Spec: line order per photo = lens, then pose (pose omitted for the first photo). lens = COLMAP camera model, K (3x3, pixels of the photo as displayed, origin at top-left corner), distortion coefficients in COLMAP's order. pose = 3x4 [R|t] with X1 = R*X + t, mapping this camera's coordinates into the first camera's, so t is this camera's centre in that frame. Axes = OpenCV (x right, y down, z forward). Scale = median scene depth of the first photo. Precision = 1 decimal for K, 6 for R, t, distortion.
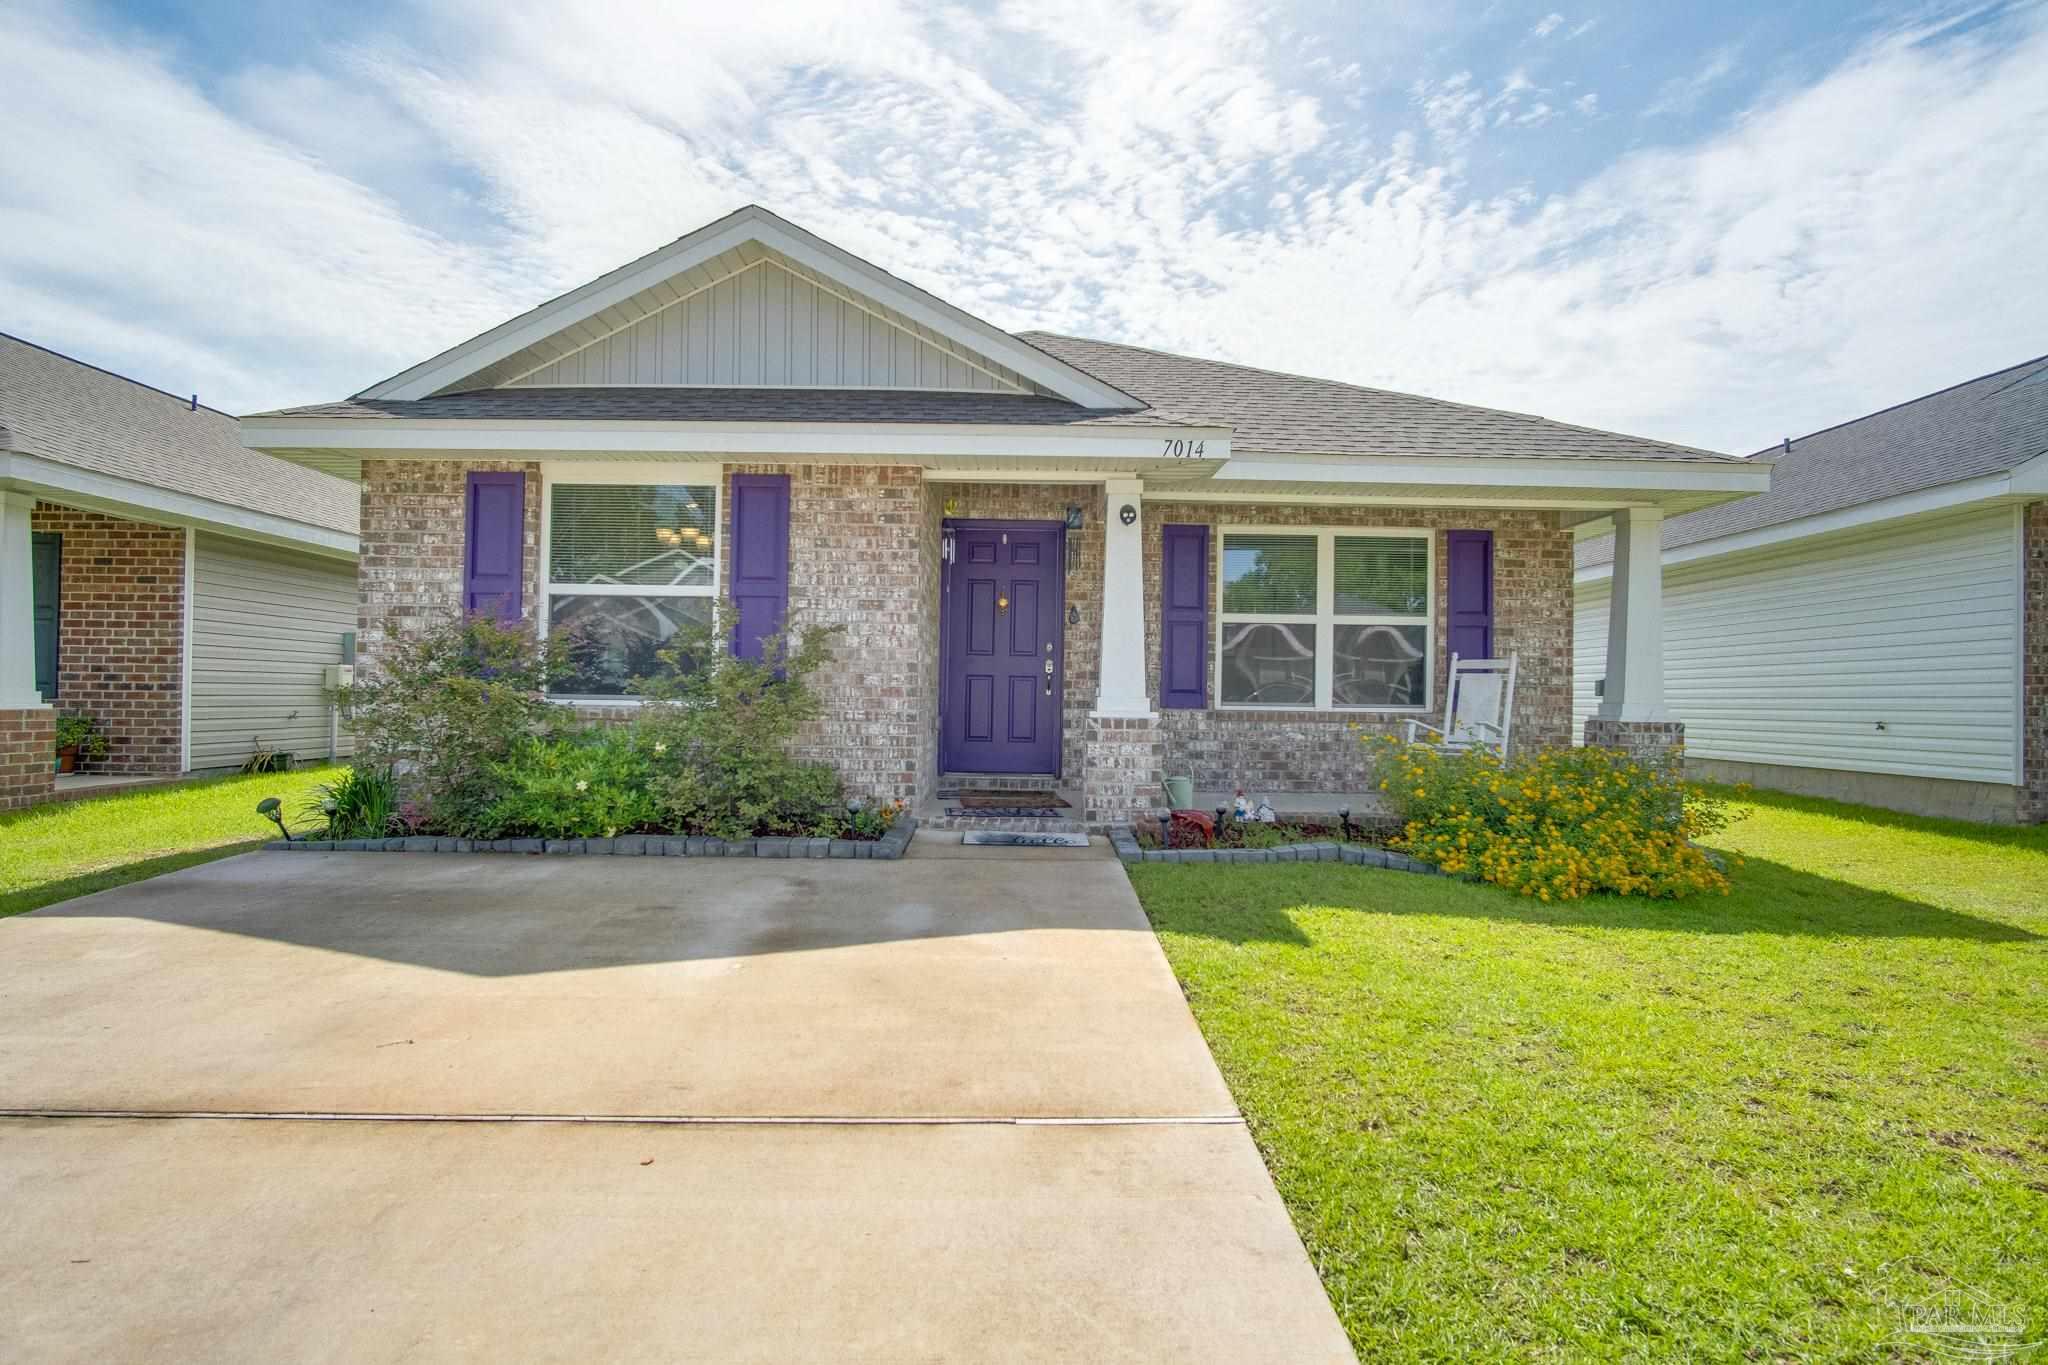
lens RADIAL K [[1096.5, 0, 1024.2], [0, 1096.5, 686.2], [0, 0, 1]] dist [-0.035876, 0.010843]
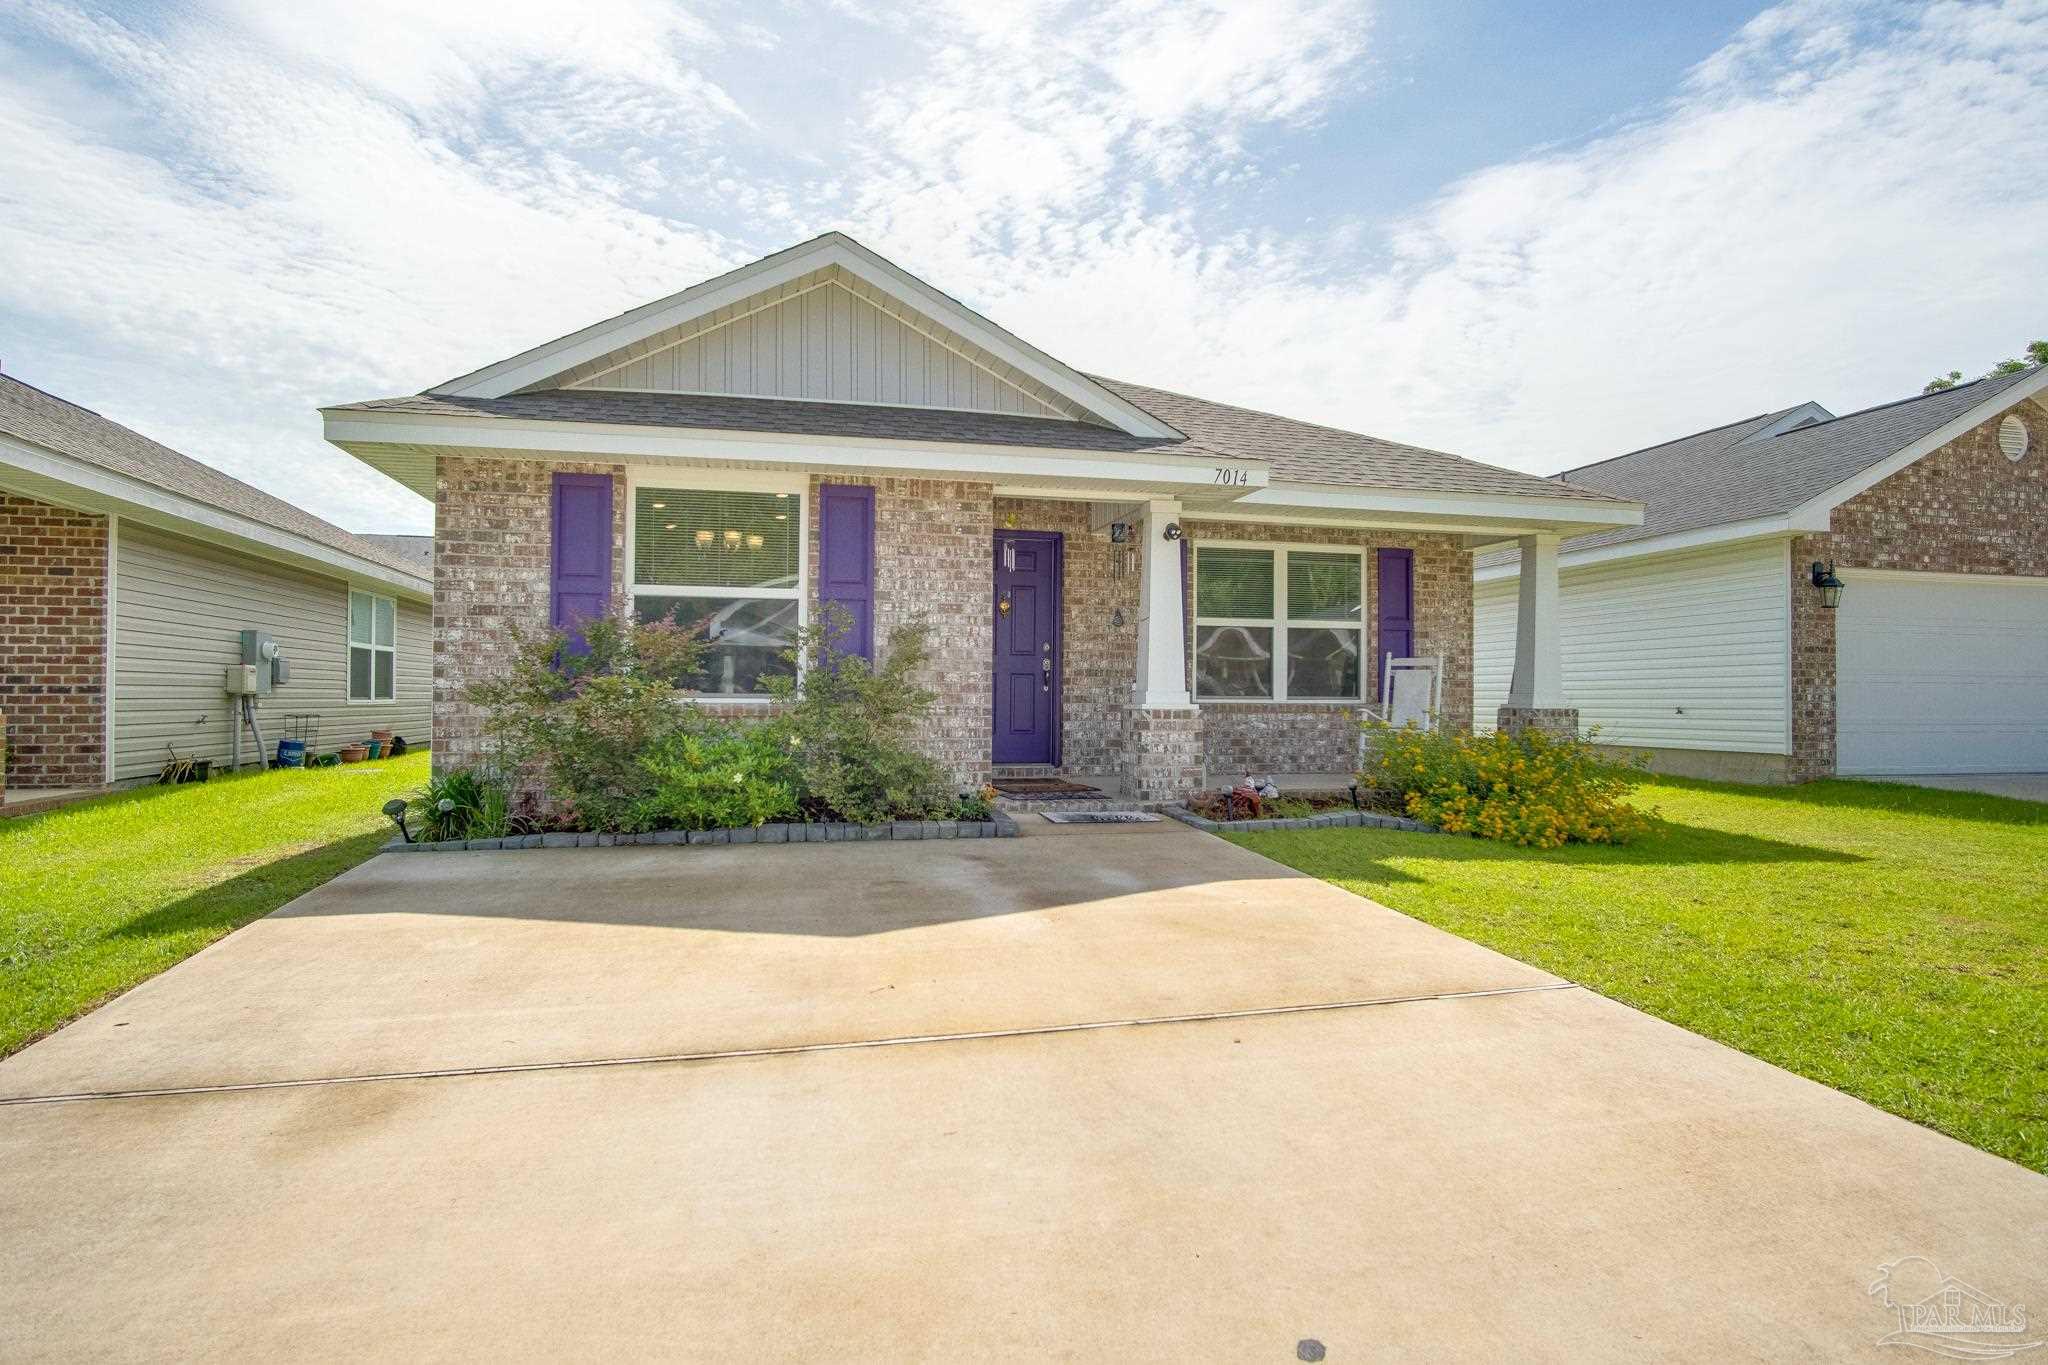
lens RADIAL K [[1096.5, 0, 1024.2], [0, 1096.5, 686.2], [0, 0, 1]] dist [-0.035876, 0.010843]
pose [[0.975037, -0.006669, 0.221944, -0.304828], [0.006458, 0.999978, 0.001673, 0.001766], [-0.221950, -0.000198, 0.975058, -0.079100]]
